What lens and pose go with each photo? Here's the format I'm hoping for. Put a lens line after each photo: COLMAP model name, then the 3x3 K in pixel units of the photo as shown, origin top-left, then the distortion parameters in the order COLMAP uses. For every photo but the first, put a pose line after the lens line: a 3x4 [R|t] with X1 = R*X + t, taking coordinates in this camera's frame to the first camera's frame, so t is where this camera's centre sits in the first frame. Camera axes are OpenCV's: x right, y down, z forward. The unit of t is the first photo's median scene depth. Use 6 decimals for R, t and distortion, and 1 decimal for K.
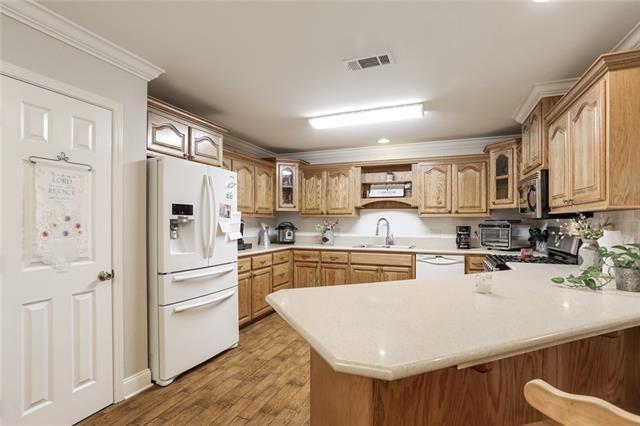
lens RADIAL K [[323.4, 0, 315.1], [0, 323.4, 222.8], [0, 0, 1]] dist [-0.049650, 0.045756]
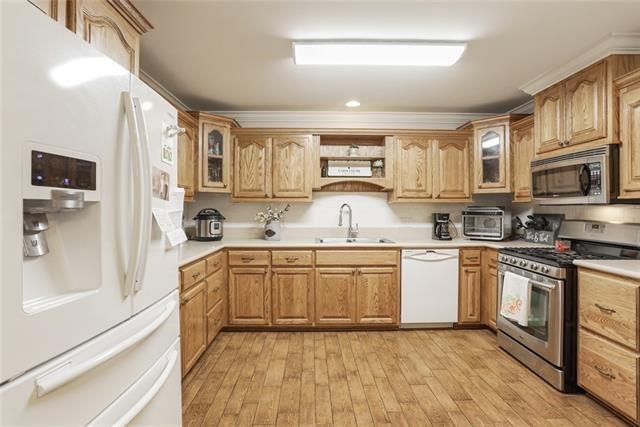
lens RADIAL K [[324.1, 0, 319.6], [0, 324.1, 207.3], [0, 0, 1]] dist [-0.021703, 0.001230]
pose [[0.919605, 0.001884, 0.392841, -0.165387], [0.000634, 0.999980, -0.006280, -0.000709], [-0.392845, 0.006024, 0.919585, 0.320529]]
